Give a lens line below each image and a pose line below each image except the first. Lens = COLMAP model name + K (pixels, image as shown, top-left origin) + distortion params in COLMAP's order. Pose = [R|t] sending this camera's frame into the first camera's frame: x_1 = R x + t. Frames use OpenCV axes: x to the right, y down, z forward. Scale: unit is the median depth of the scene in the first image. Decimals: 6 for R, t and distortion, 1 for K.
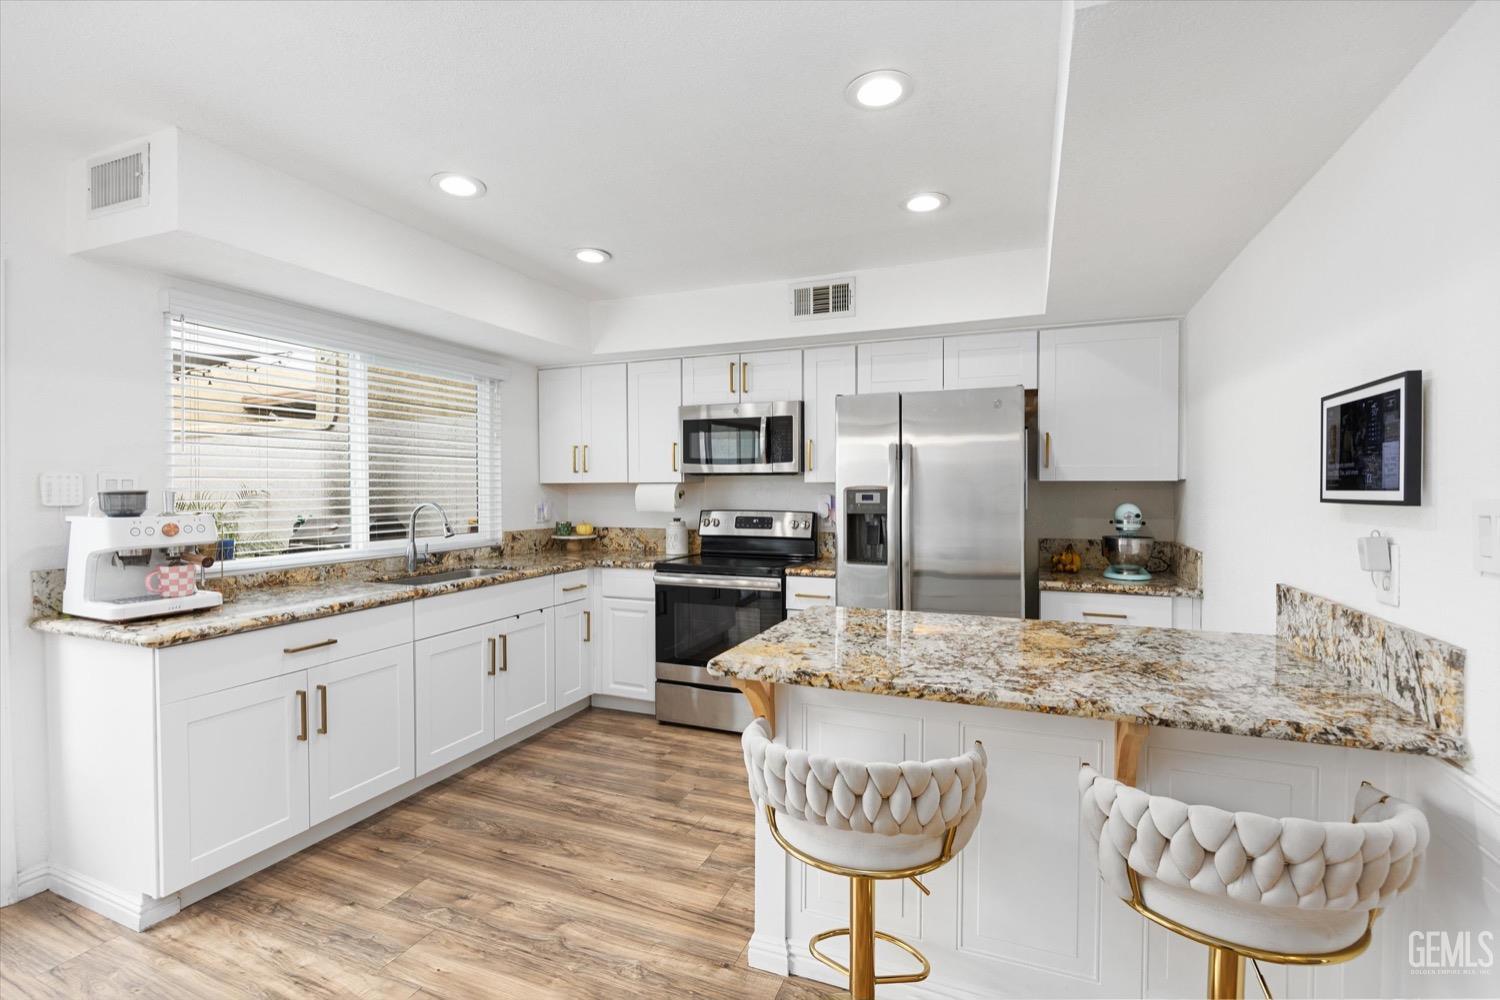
lens RADIAL K [[684.1, 0, 750.0], [0, 684.1, 500.0], [0, 0, 1]] dist [-0.011189, 0.000113]
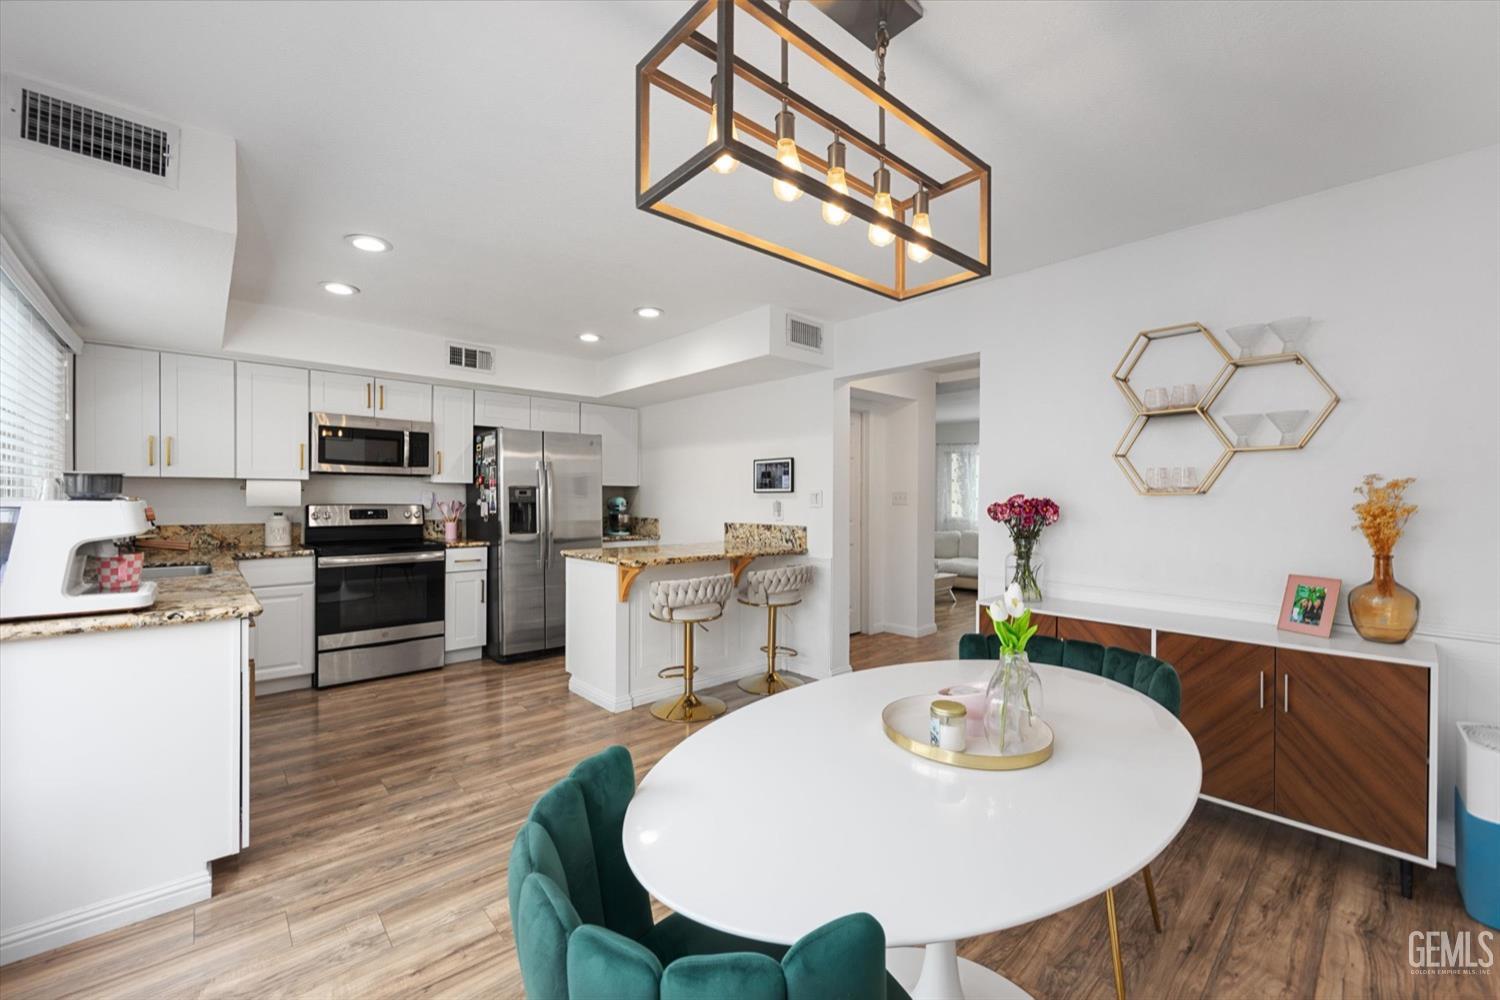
lens RADIAL K [[599.5, 0, 750.0], [0, 599.5, 500.0], [0, 0, 1]] dist [-0.002414, -0.000016]
pose [[0.427066, 0.000167, 0.904221, -0.801348], [0.010222, 0.999935, -0.005013, 0.023889], [-0.904163, 0.011383, 0.427036, -0.088077]]
